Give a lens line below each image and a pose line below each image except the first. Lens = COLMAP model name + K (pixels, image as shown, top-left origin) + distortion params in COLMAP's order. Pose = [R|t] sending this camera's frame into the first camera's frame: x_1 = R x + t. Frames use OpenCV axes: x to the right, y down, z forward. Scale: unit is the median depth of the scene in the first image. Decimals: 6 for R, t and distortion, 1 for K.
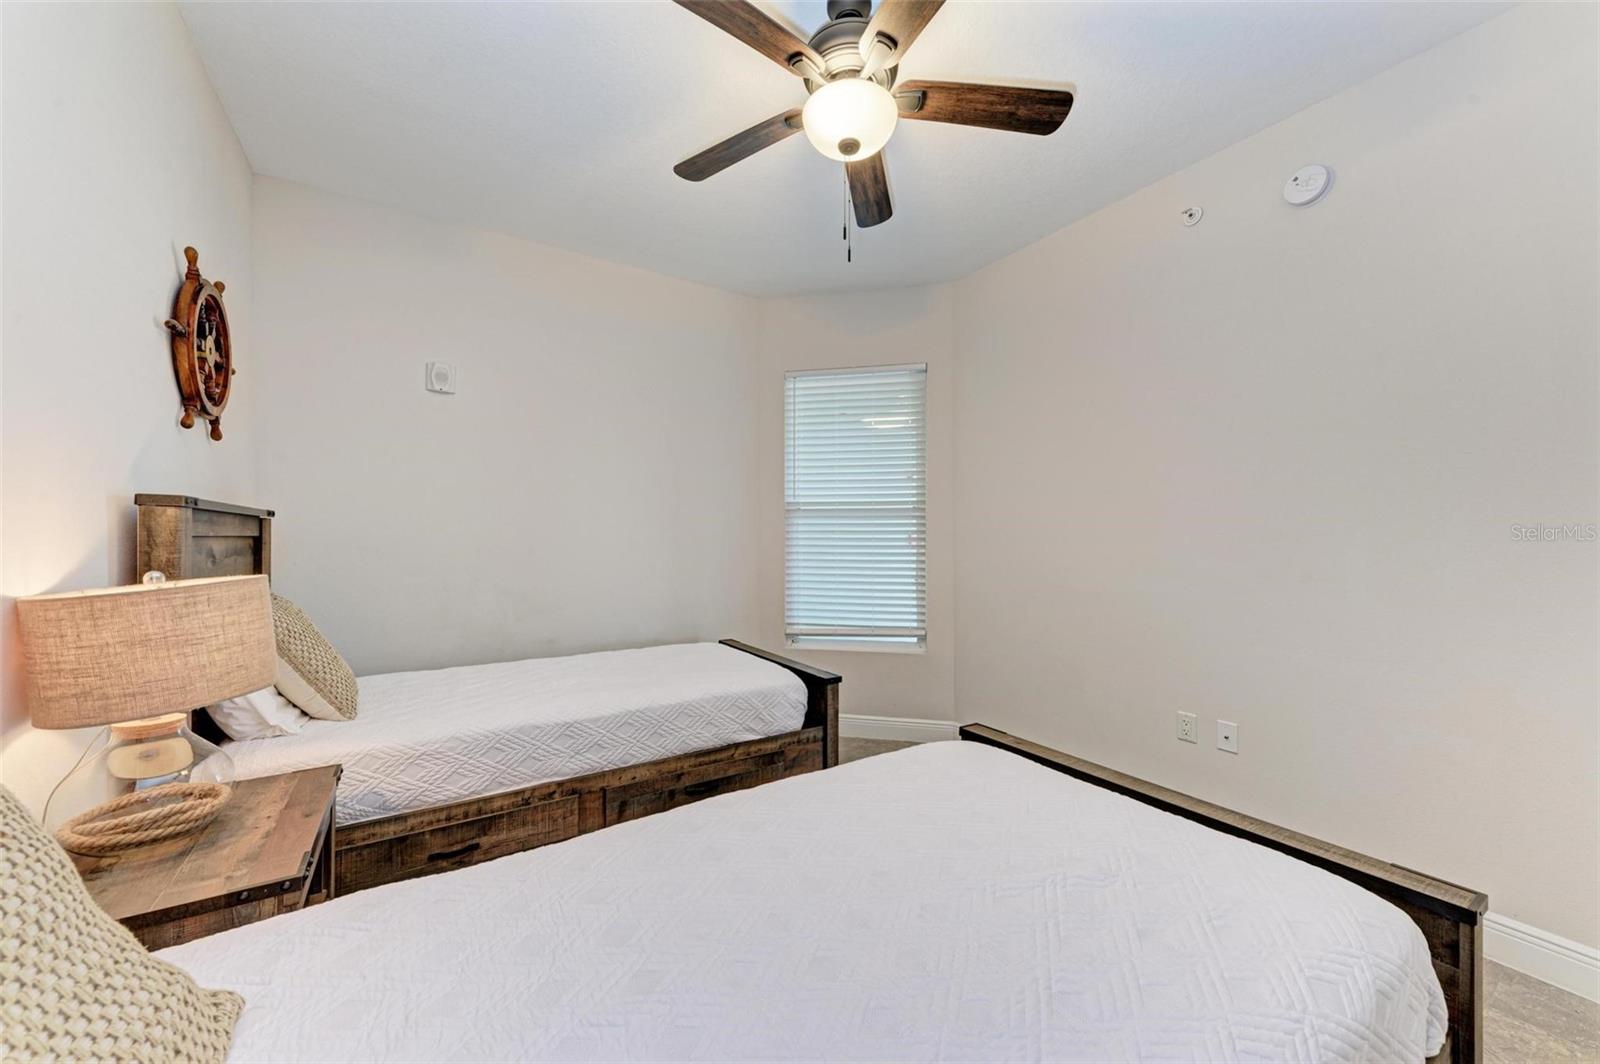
lens RADIAL K [[575.4, 0, 802.8], [0, 575.4, 538.7], [0, 0, 1]] dist [0.001898, 0.000007]
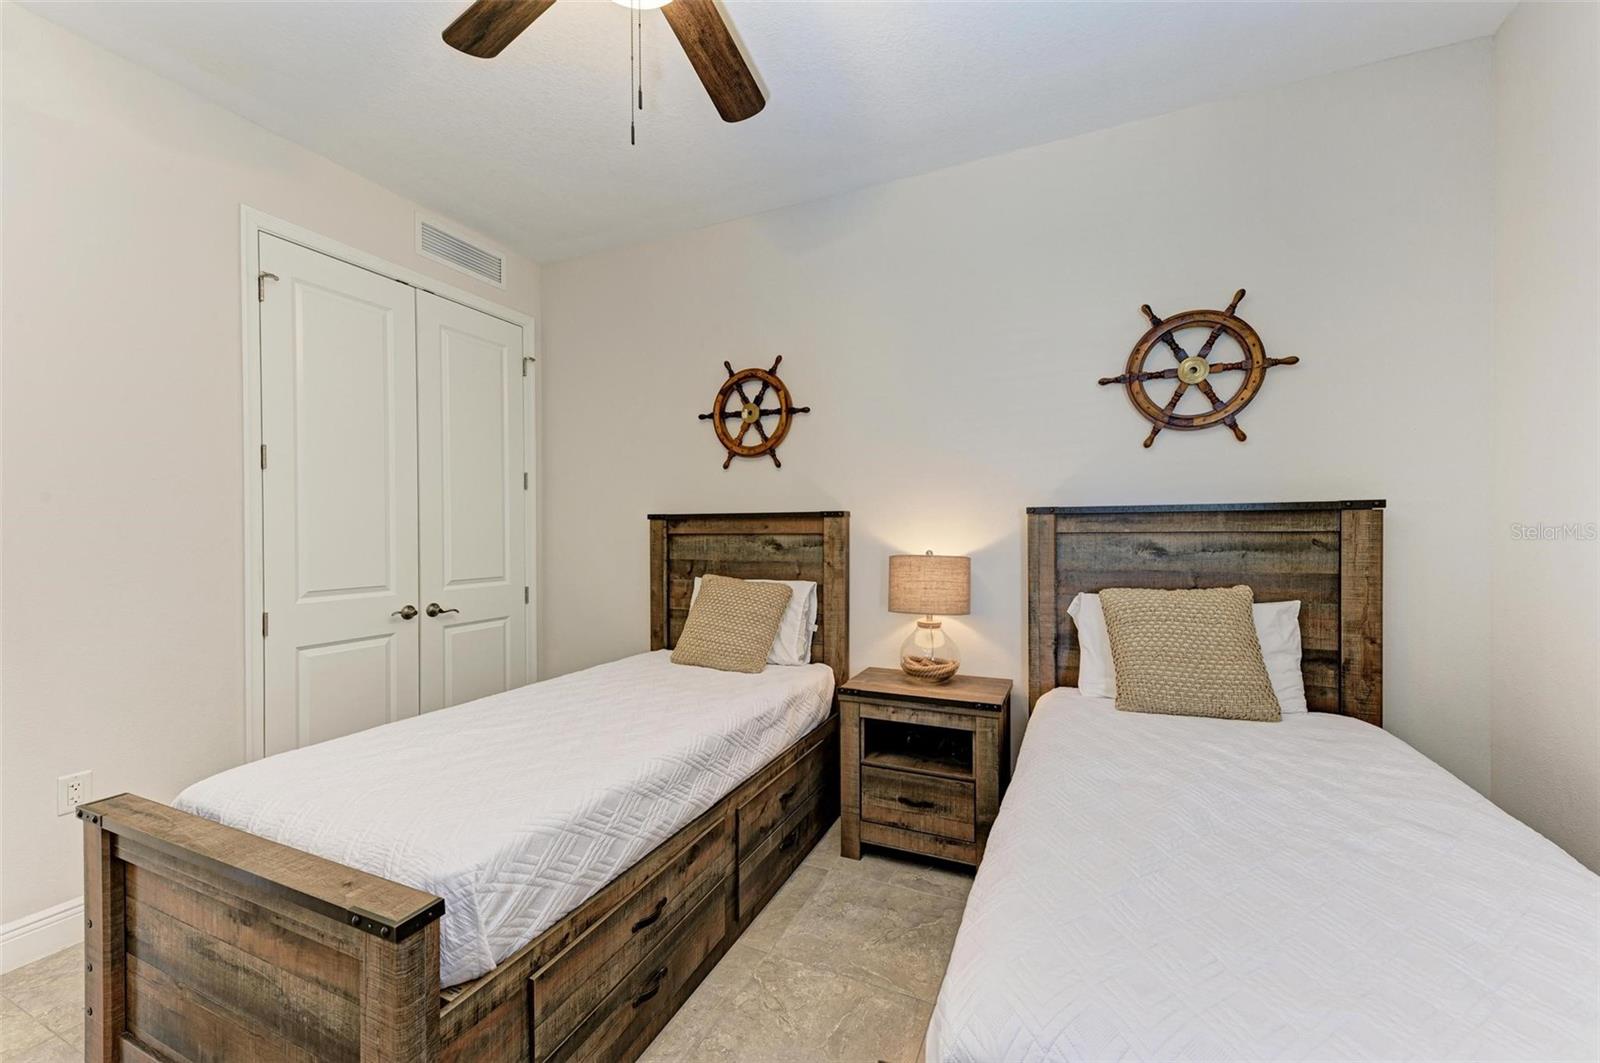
lens RADIAL K [[643.8, 0, 808.4], [0, 643.8, 536.6], [0, 0, 1]] dist [-0.000090, -0.000068]
pose [[-0.825608, 0.002708, -0.564238, 0.320027], [0.002319, 0.999996, 0.001406, 0.001608], [0.564239, -0.000147, -0.825611, 1.603474]]
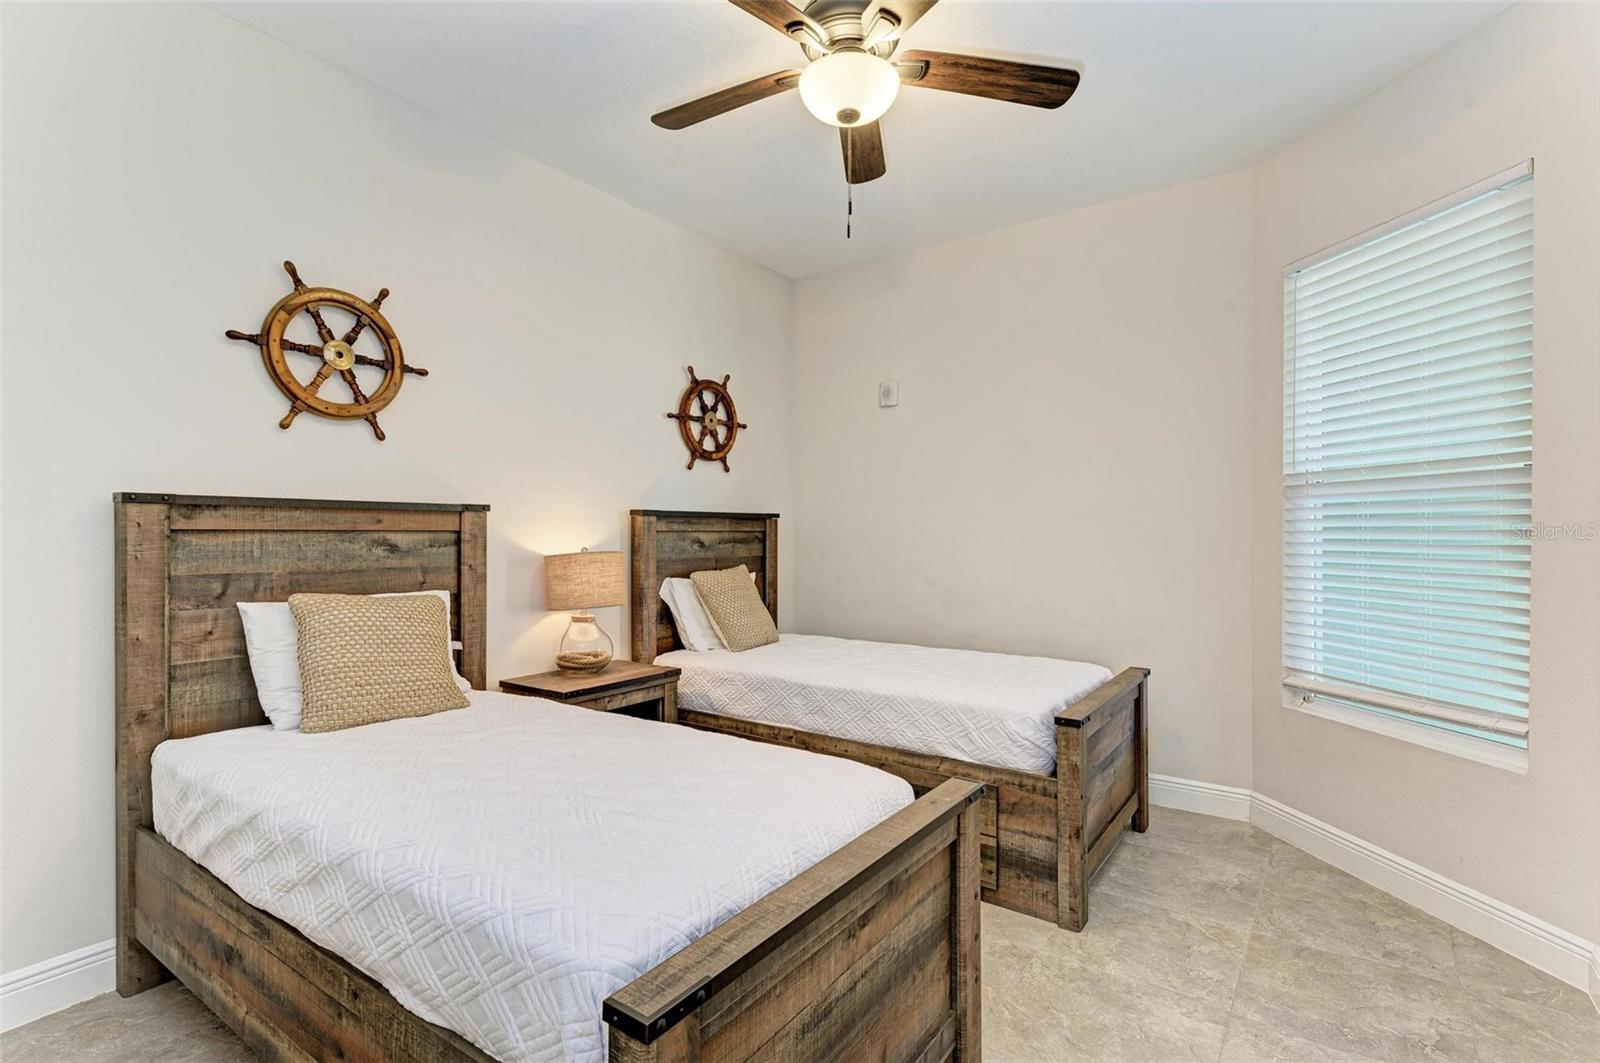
lens RADIAL K [[723.5, 0, 796.8], [0, 723.5, 537.0], [0, 0, 1]] dist [0.001185, 0.000195]
pose [[0.389364, 0.005923, -0.921065, 1.000980], [0.000827, 0.999977, 0.006781, -0.000096], [0.921084, -0.003402, 0.389350, 0.404963]]
